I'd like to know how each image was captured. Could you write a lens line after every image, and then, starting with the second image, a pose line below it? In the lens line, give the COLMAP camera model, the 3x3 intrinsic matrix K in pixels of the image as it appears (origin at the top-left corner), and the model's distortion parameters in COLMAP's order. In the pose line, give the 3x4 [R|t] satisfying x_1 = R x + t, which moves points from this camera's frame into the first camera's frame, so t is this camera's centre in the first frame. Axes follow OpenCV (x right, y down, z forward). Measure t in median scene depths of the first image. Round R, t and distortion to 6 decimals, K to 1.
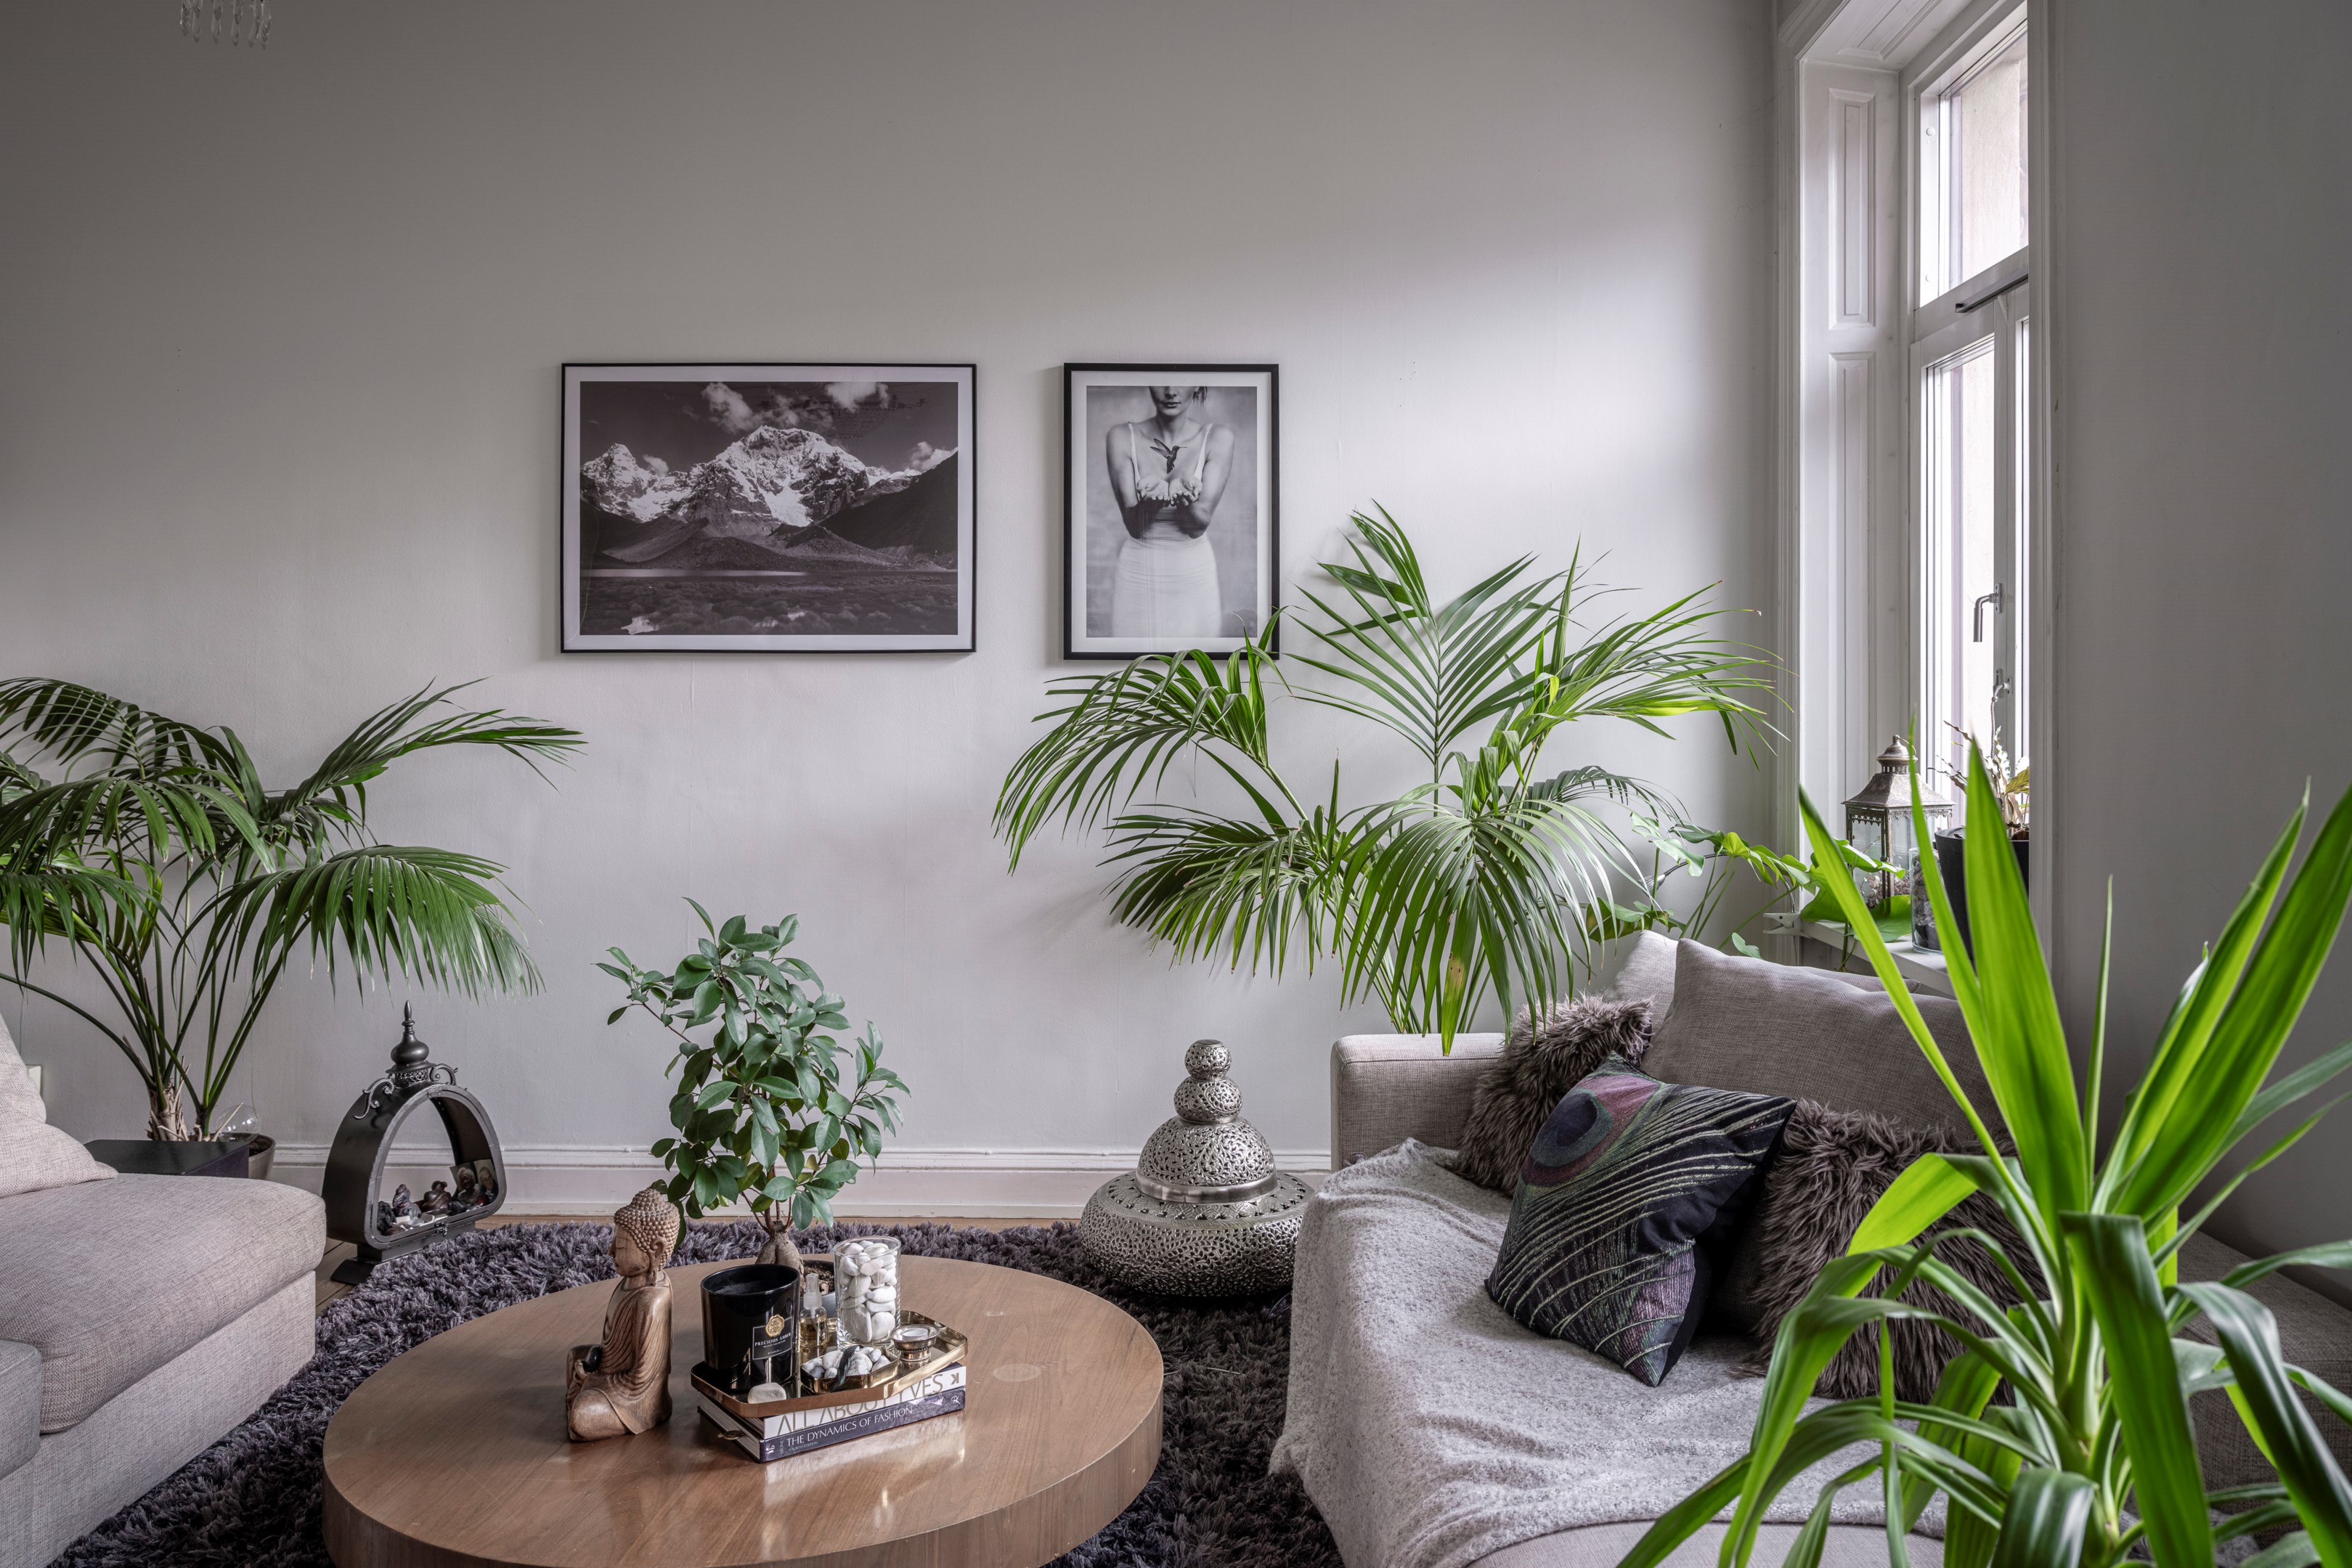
lens RADIAL K [[1767.5, 0, 1184.2], [0, 1767.5, 654.2], [0, 0, 1]] dist [0.004973, 0.000541]
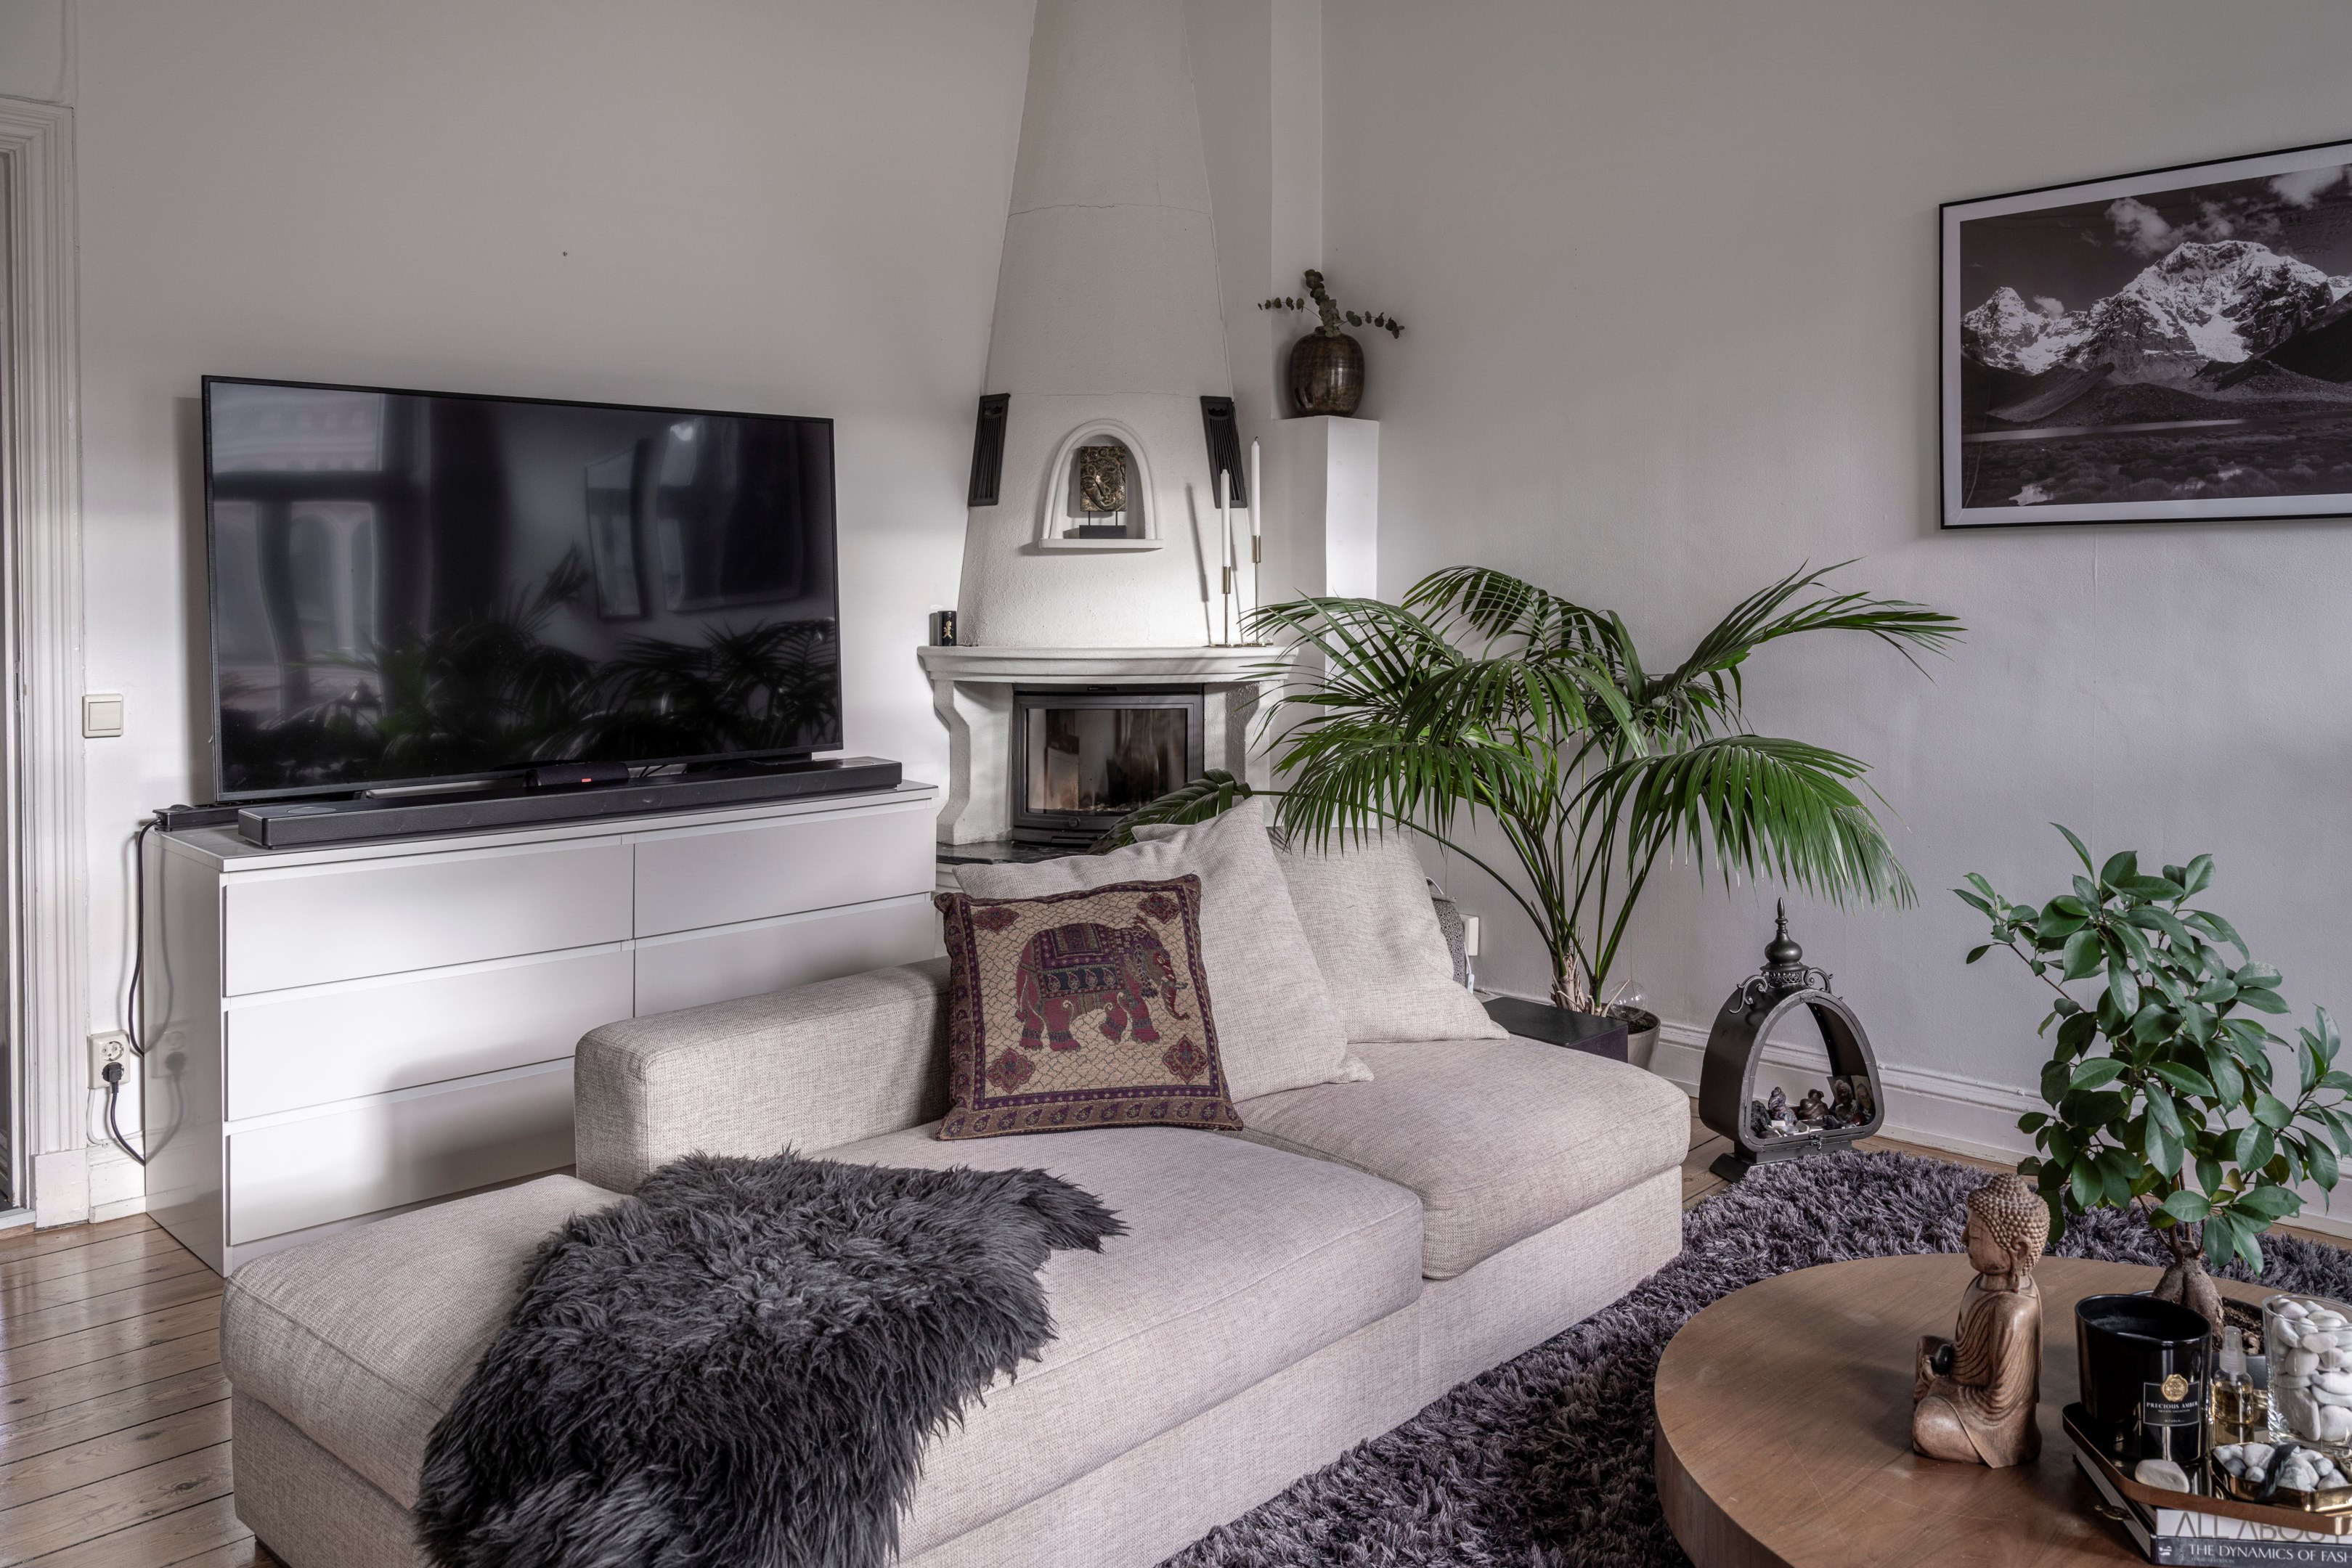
lens RADIAL K [[1718.5, 0, 1311.8], [0, 1718.5, 620.3], [0, 0, 1]] dist [0.002845, -0.001178]
pose [[0.745752, 0.005685, -0.666199, -0.011698], [0.025300, 0.999001, 0.036847, 0.006704], [0.665743, -0.044333, 0.744863, 0.173240]]
